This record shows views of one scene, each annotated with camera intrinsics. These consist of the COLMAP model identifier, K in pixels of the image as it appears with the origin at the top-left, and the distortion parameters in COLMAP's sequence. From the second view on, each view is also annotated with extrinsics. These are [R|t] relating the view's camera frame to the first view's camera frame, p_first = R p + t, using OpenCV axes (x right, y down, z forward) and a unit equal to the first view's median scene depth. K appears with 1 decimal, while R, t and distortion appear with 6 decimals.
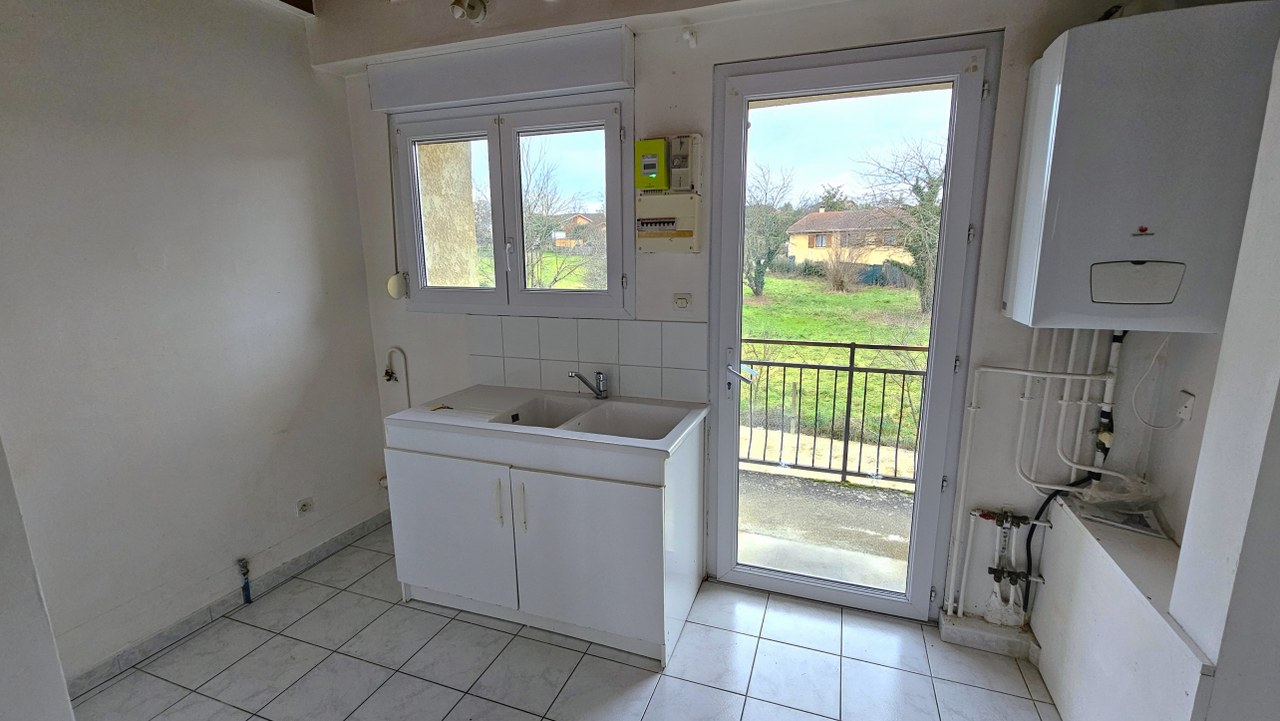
lens RADIAL K [[524.5, 0, 647.6], [0, 524.5, 355.5], [0, 0, 1]] dist [0.003207, 0.000011]
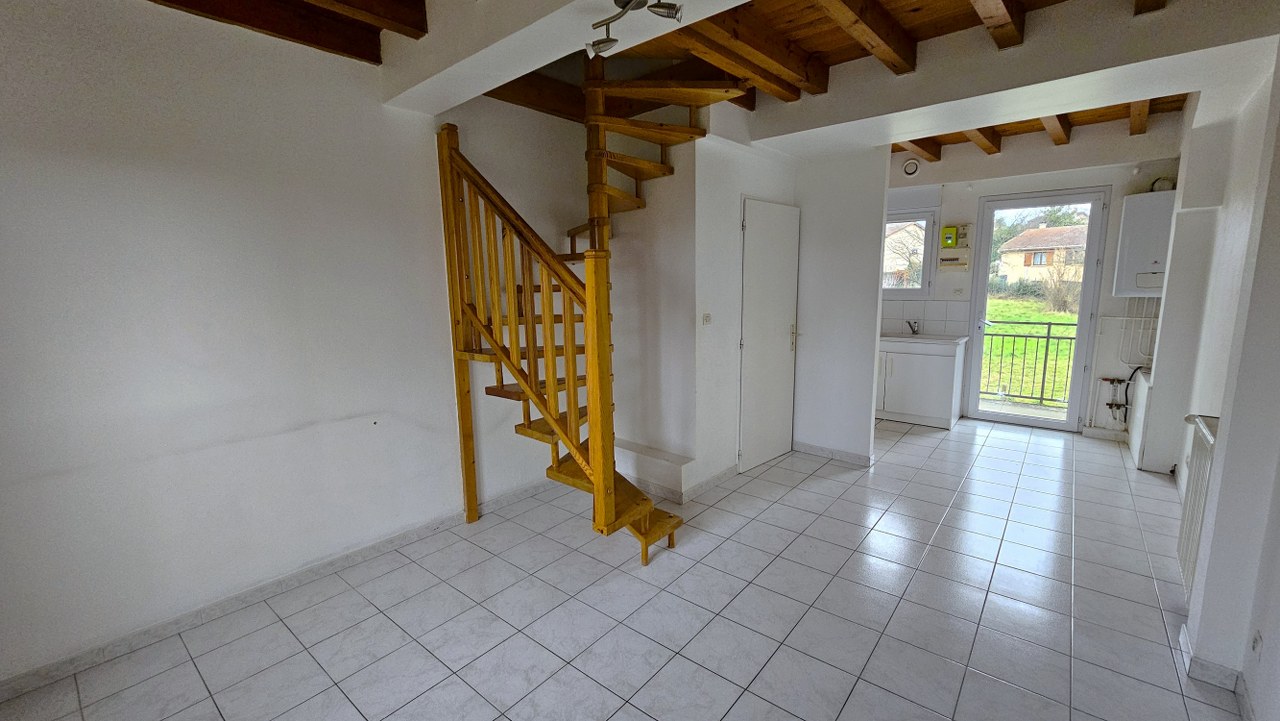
lens RADIAL K [[515.8, 0, 643.1], [0, 515.8, 365.9], [0, 0, 1]] dist [-0.002071, -0.000026]
pose [[0.943686, 0.042504, -0.328102, -0.543617], [-0.049282, 0.998708, -0.012368, 0.358339], [0.327152, 0.027841, 0.944561, -1.812135]]
